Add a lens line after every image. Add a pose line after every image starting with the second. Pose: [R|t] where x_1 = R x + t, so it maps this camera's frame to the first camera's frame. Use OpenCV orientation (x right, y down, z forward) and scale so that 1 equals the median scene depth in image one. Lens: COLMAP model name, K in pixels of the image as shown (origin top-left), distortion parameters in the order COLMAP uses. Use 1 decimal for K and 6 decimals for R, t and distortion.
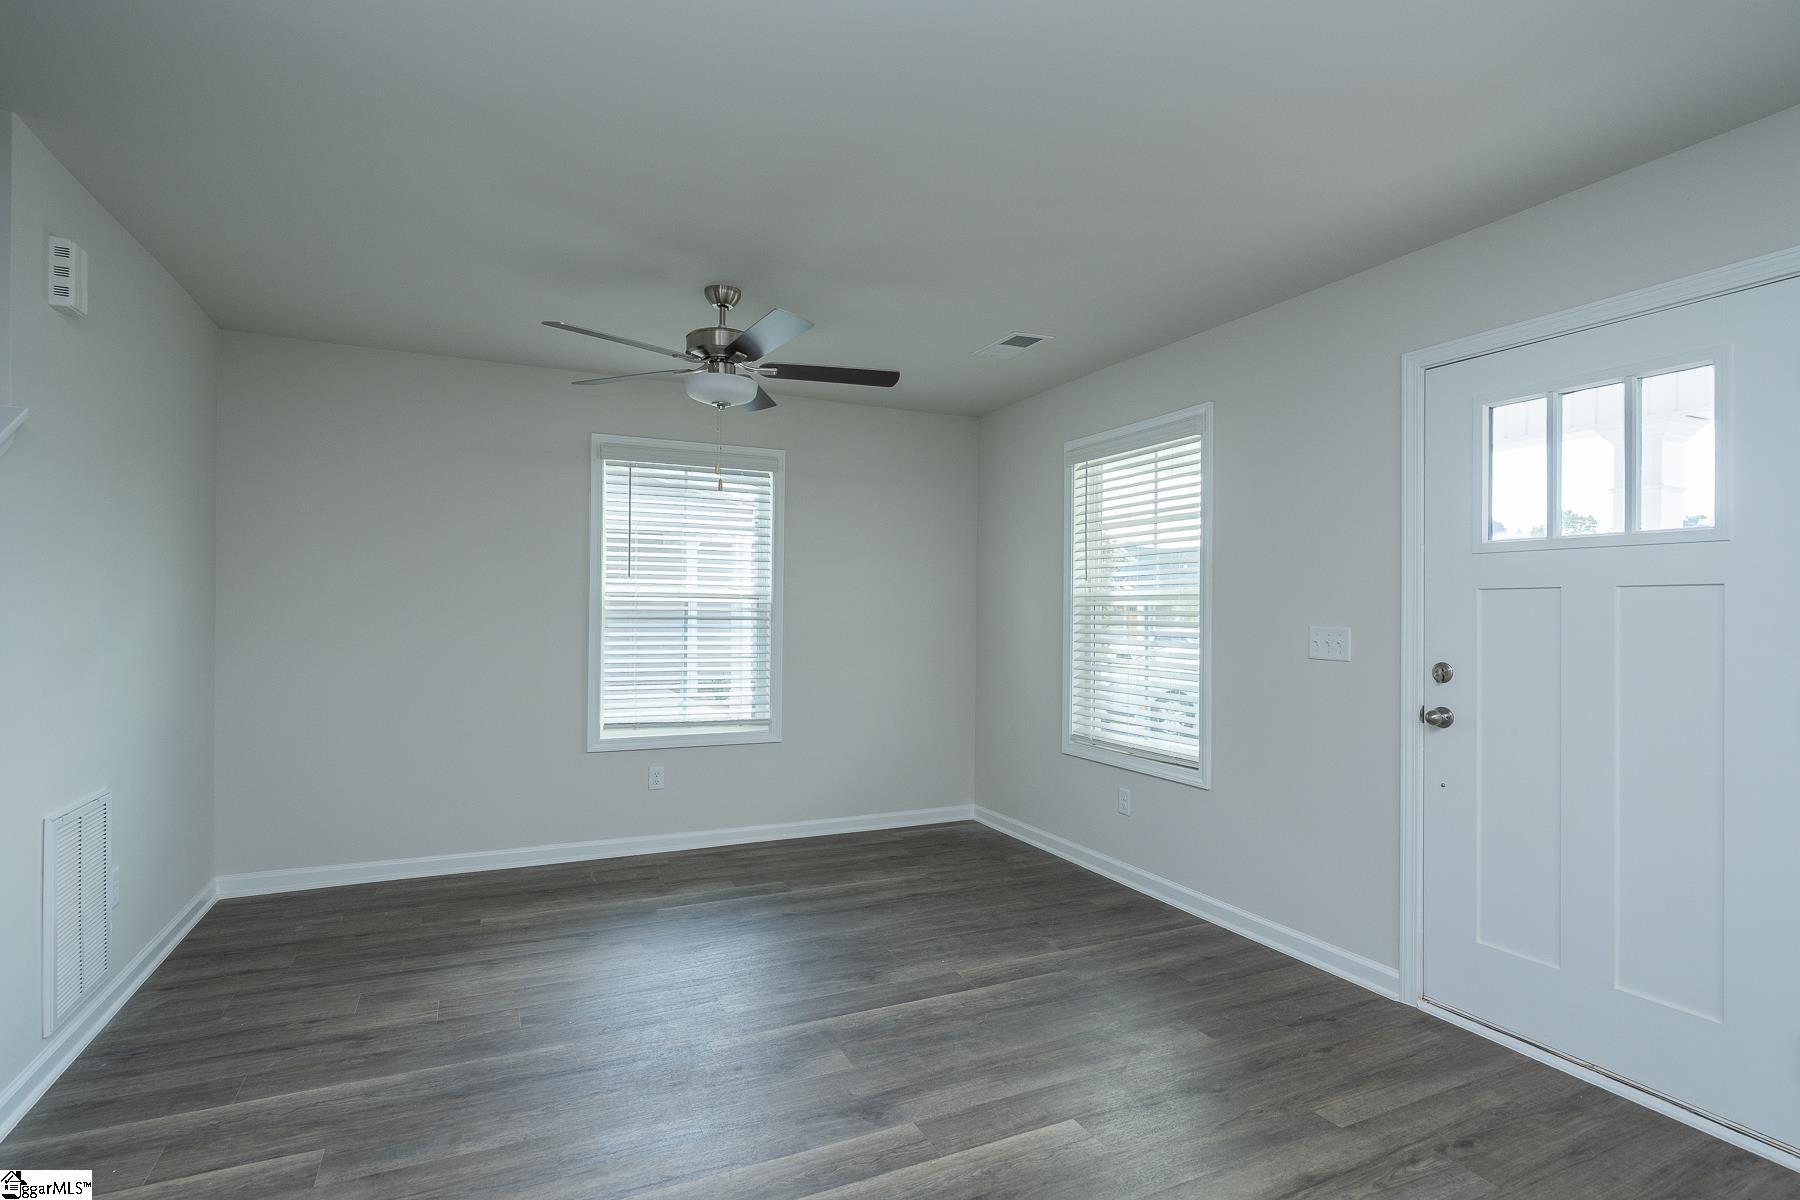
lens RADIAL K [[867.1, 0, 900.0], [0, 867.1, 600.0], [0, 0, 1]] dist [-0.000874, -0.000135]
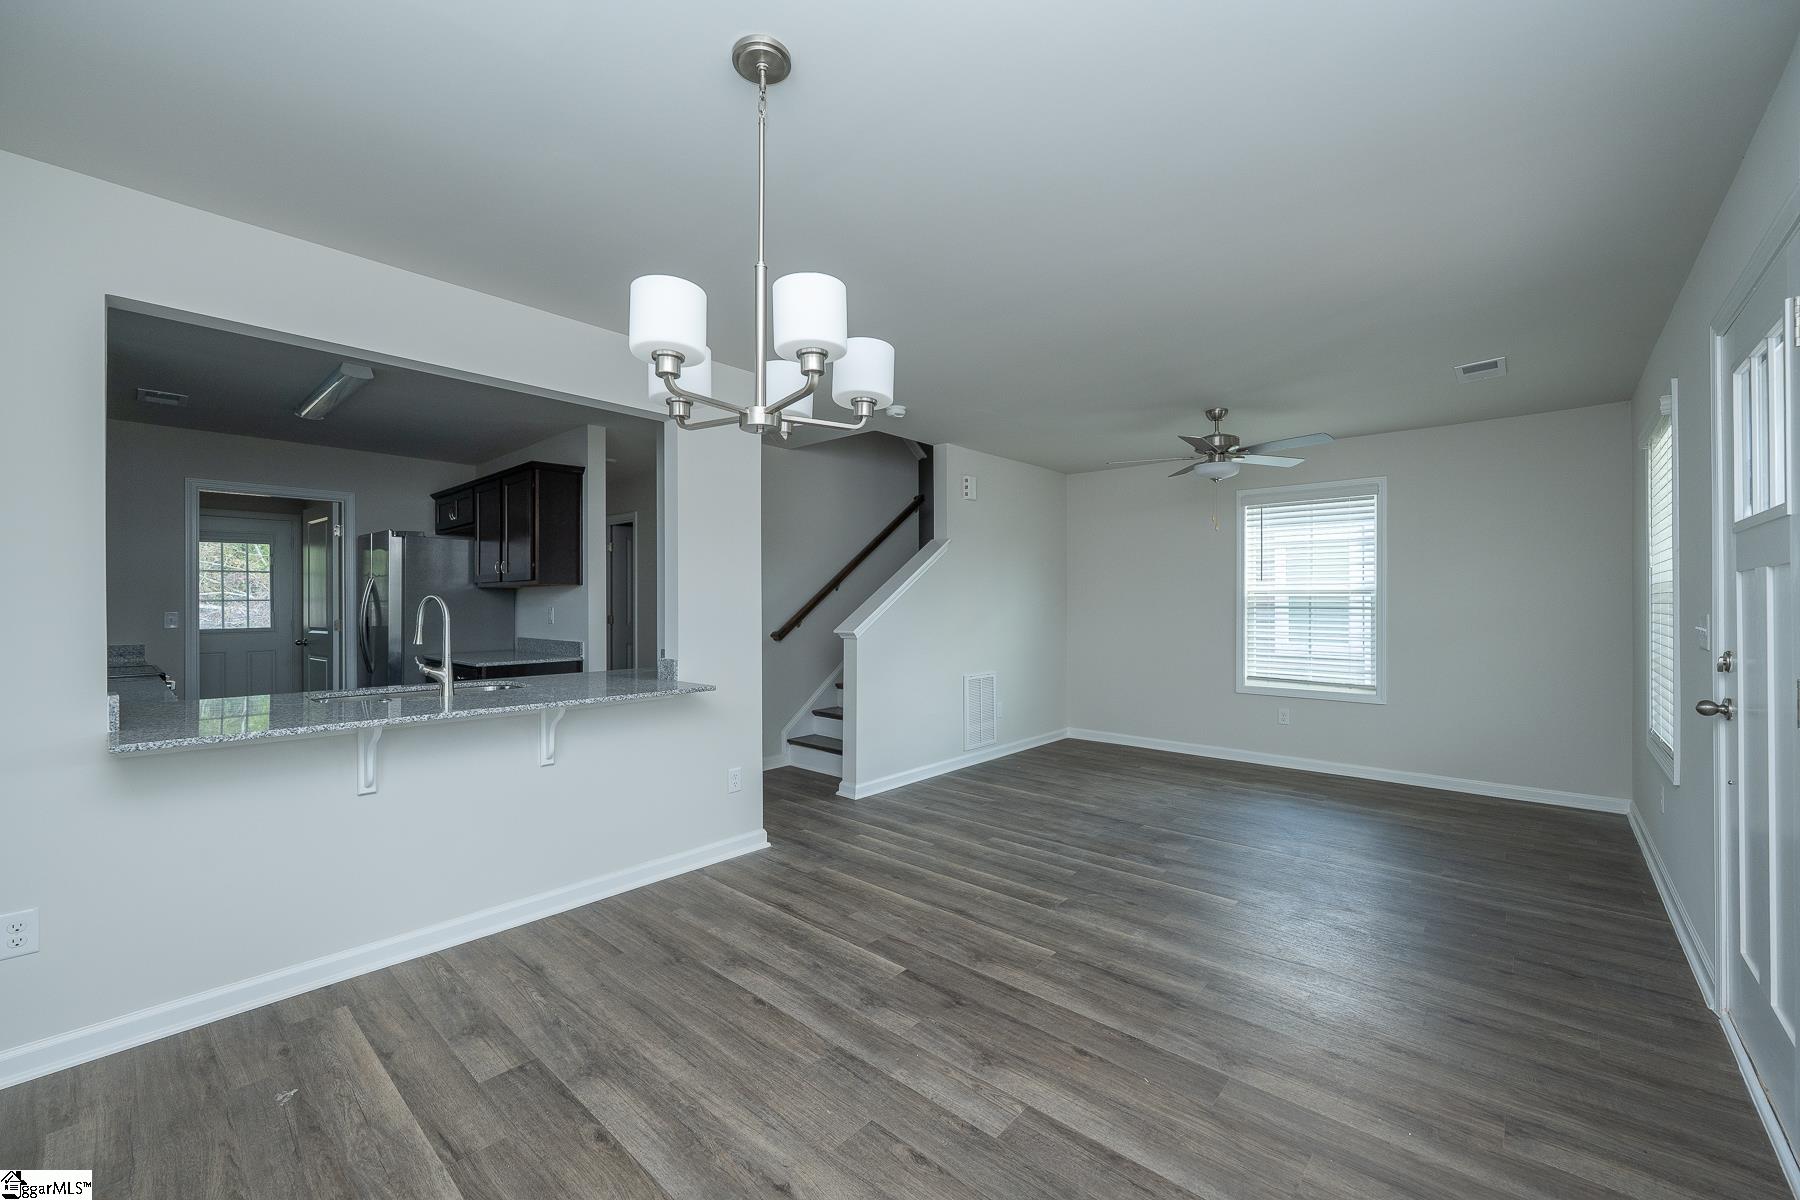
lens RADIAL K [[725.7, 0, 900.0], [0, 725.7, 600.0], [0, 0, 1]] dist [-0.001744, -0.000084]
pose [[0.389728, -0.010454, -0.920871, 0.744998], [0.019116, 0.999812, -0.003260, -0.001000], [0.920732, -0.016333, 0.389855, -0.094825]]
